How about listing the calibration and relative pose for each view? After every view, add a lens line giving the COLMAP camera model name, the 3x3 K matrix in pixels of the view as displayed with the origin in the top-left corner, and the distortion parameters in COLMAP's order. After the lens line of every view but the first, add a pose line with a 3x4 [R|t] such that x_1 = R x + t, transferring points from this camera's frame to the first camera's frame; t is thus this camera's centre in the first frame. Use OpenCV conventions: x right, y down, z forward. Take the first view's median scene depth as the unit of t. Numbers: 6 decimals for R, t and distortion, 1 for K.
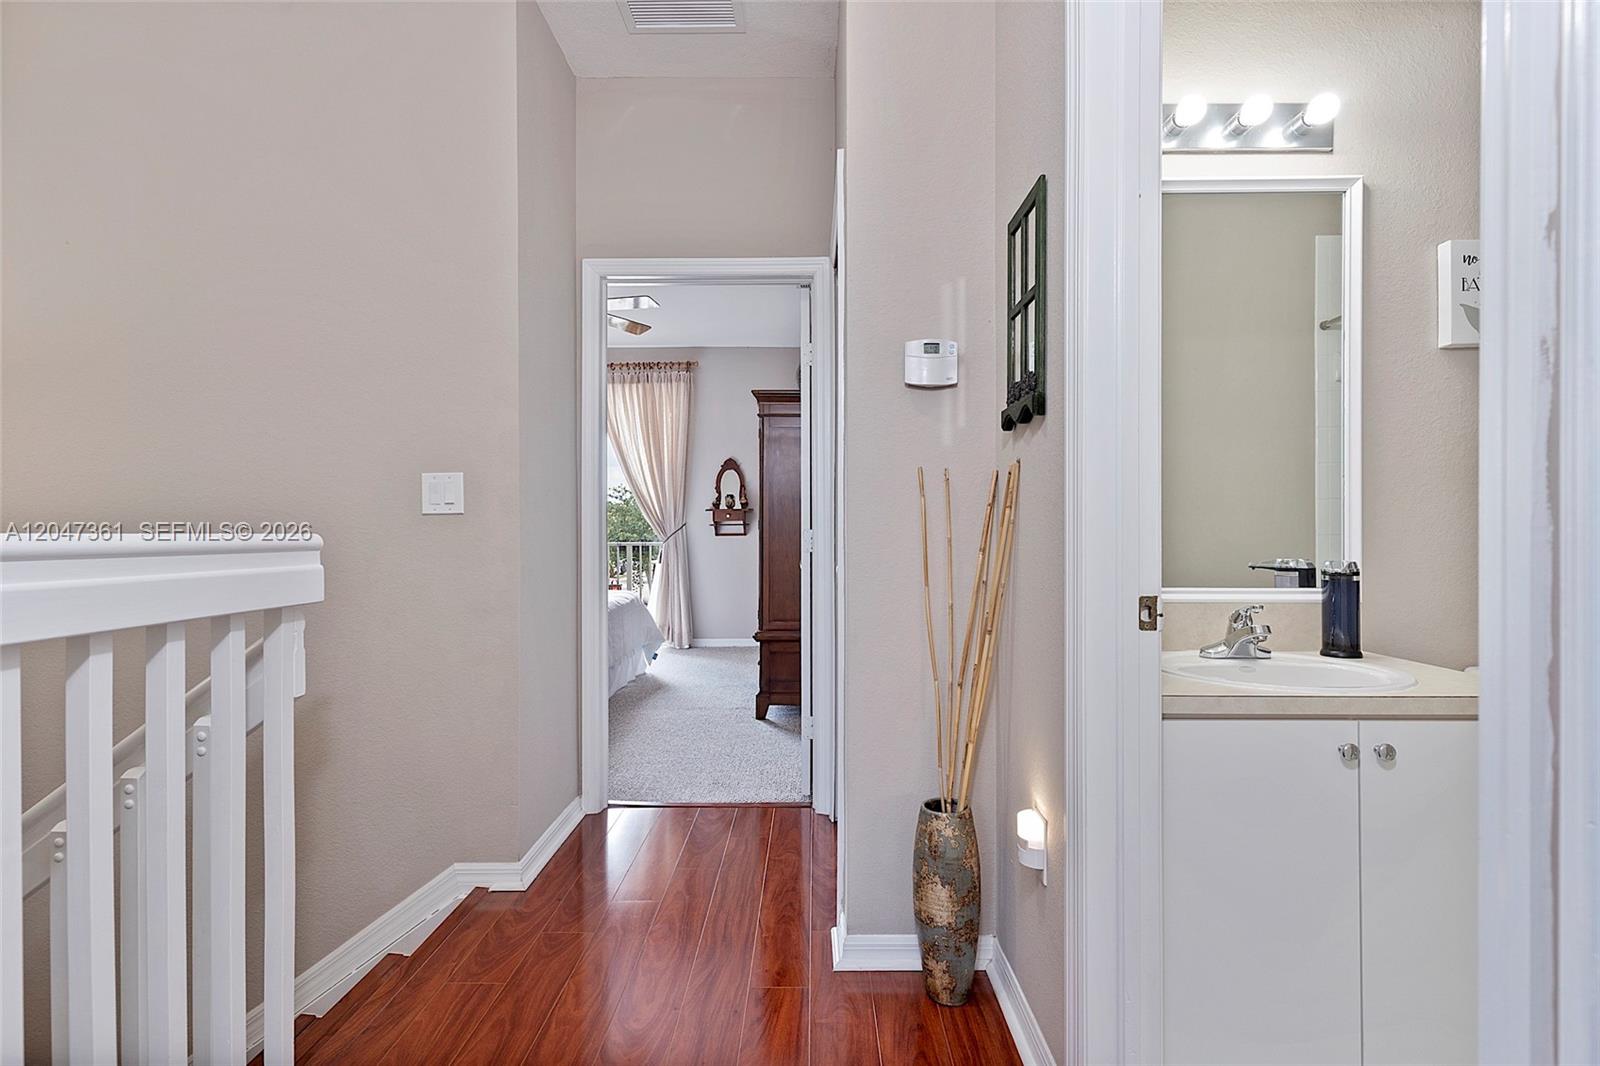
lens RADIAL K [[802.3, 0, 800.0], [0, 802.3, 533.0], [0, 0, 1]] dist [-0.001488, -0.000471]
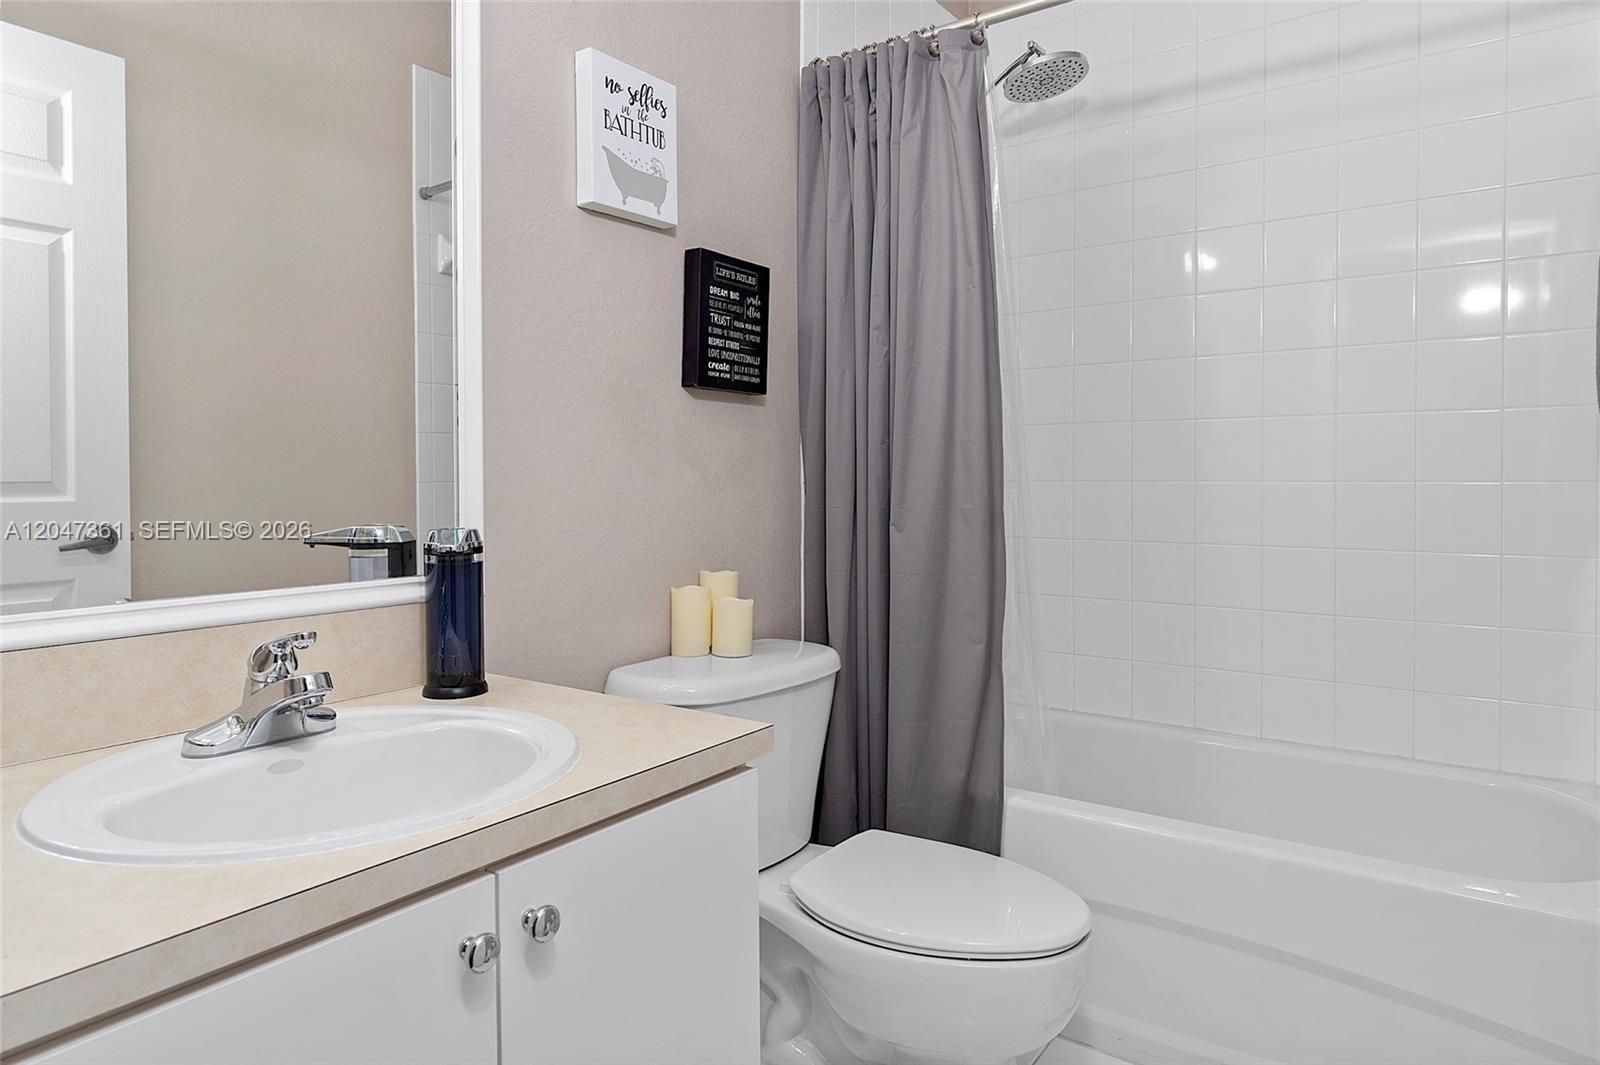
lens RADIAL K [[931.8, 0, 797.9], [0, 931.8, 536.9], [0, 0, 1]] dist [0.000237, 0.002051]
pose [[0.578475, -0.044996, 0.814458, 0.246351], [-0.008635, 0.998084, 0.061274, -0.002946], [-0.815654, -0.042478, 0.576978, 0.373904]]
